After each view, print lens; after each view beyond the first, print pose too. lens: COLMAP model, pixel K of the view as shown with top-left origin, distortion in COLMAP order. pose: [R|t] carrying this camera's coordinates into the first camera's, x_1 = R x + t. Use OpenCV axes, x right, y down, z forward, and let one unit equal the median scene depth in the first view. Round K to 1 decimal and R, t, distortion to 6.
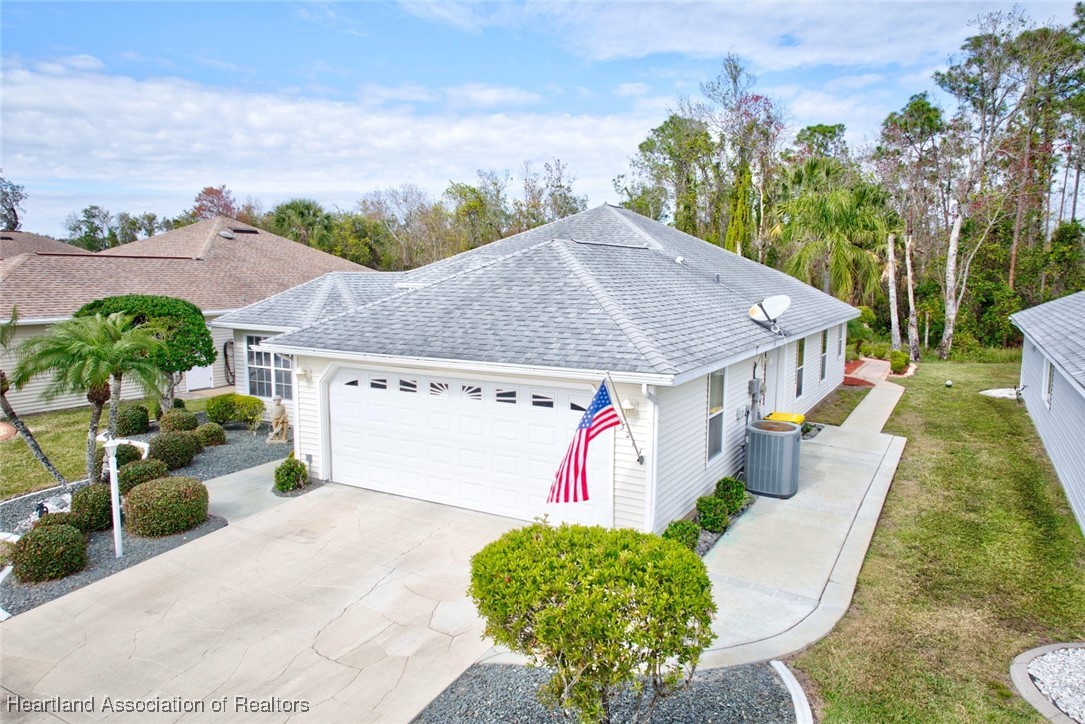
lens RADIAL K [[725.4, 0, 542.5], [0, 725.4, 362.0], [0, 0, 1]] dist [0.069950, -0.038557]
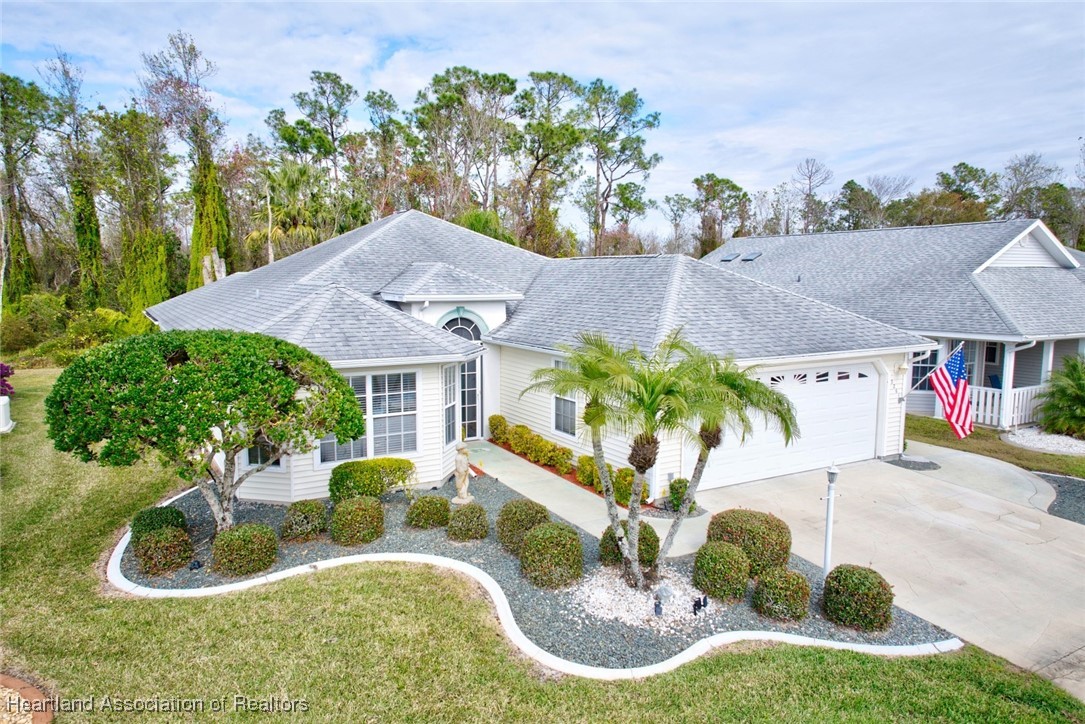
lens RADIAL K [[725.4, 0, 542.5], [0, 725.4, 362.0], [0, 0, 1]] dist [0.069950, -0.038557]
pose [[0.493464, -0.107548, 0.863092, -1.482204], [0.105396, 0.992407, 0.063402, -0.120542], [-0.863357, 0.059680, 0.501052, 0.788624]]
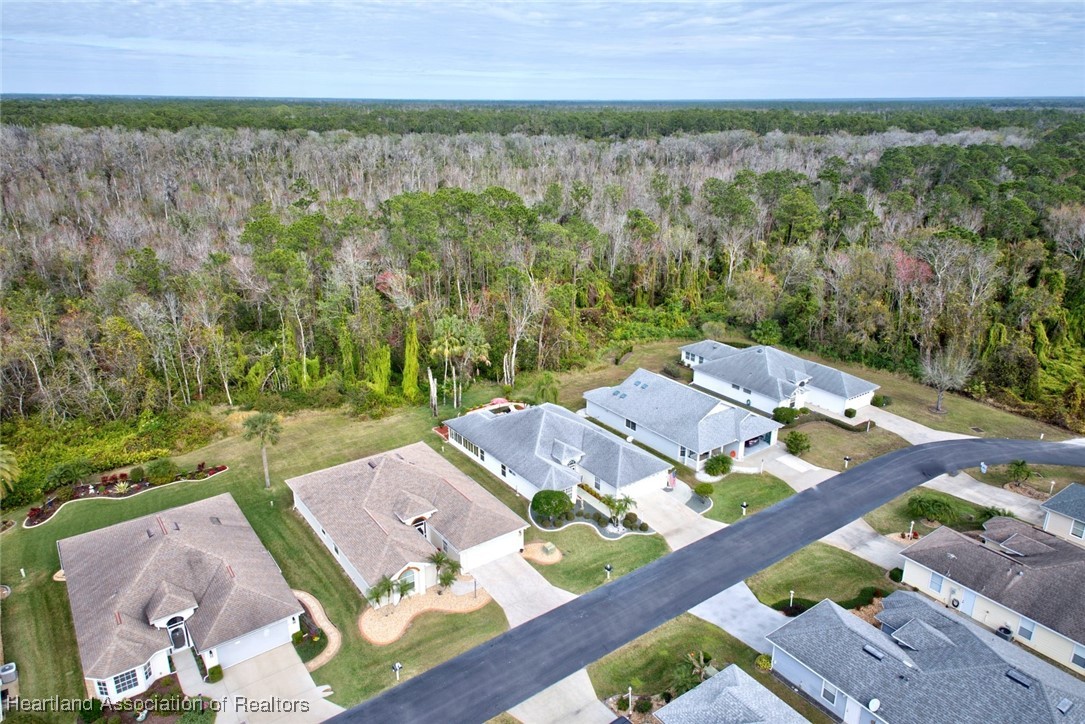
lens RADIAL K [[725.4, 0, 542.5], [0, 725.4, 362.0], [0, 0, 1]] dist [0.069950, -0.038557]
pose [[0.409906, -0.319581, 0.854310, -5.891338], [0.113281, 0.947197, 0.299975, -3.100361], [-0.905066, -0.026184, 0.424464, -0.924319]]
